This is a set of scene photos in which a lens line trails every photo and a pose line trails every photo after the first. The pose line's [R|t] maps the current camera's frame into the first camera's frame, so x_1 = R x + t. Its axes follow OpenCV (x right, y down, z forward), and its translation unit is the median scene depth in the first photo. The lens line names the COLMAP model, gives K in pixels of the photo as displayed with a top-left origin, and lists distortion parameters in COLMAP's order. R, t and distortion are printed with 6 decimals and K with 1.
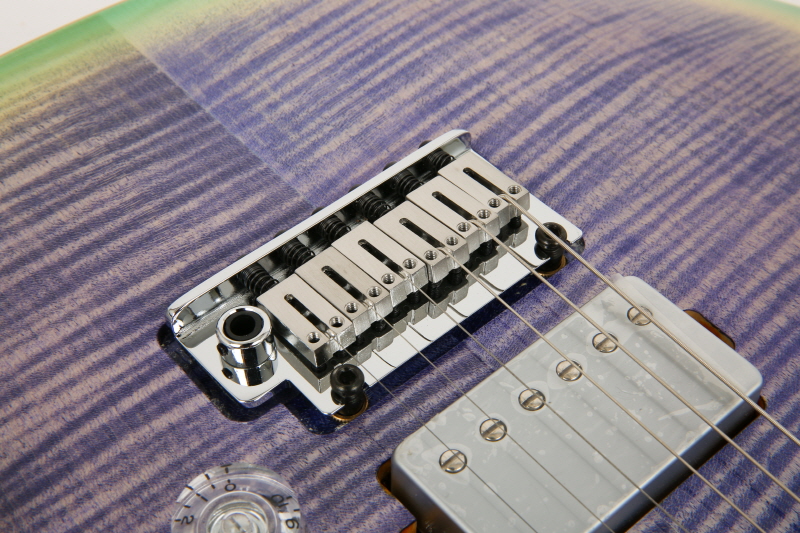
lens RADIAL K [[1330.6, 0, 399.2], [0, 1330.6, 230.2], [0, 0, 1]] dist [-0.008145, -0.195630]
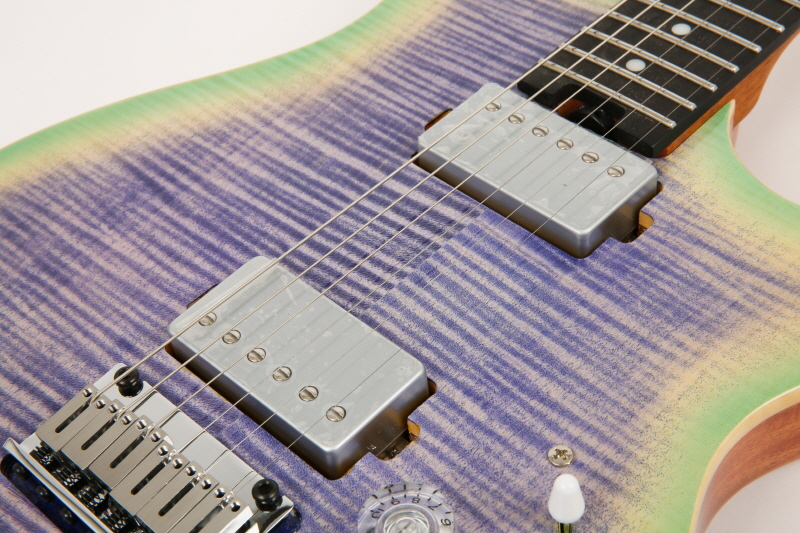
lens RADIAL K [[1318.7, 0, 400.8], [0, 1318.7, 266.4], [0, 0, 1]] dist [0.018652, 0.070314]
pose [[-0.089310, -0.724623, 0.683334, -0.685436], [0.810279, 0.346109, 0.472923, -0.411400], [-0.579199, 0.595928, 0.556236, 0.085305]]
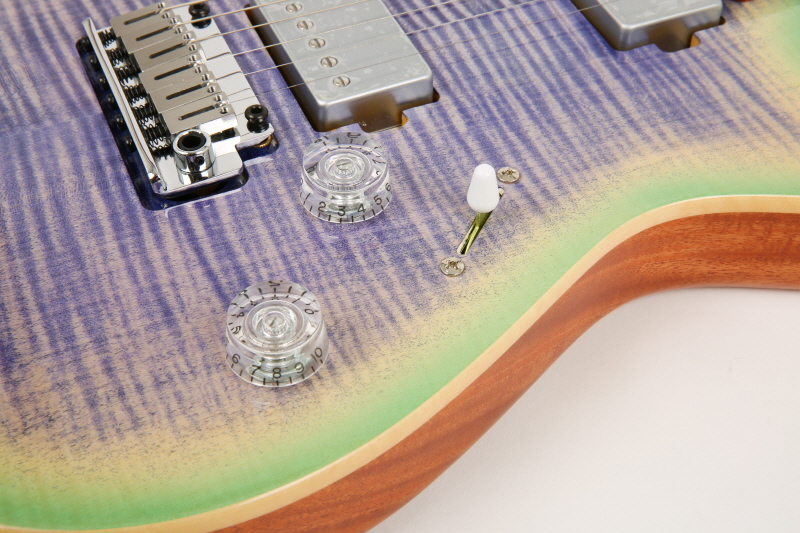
lens RADIAL K [[1318.7, 0, 400.8], [0, 1318.7, 266.4], [0, 0, 1]] dist [0.018652, 0.070314]
pose [[0.310805, -0.686110, 0.657764, -0.970542], [0.724207, 0.619142, 0.303623, -0.101389], [-0.615568, 0.381989, 0.689318, -0.042666]]
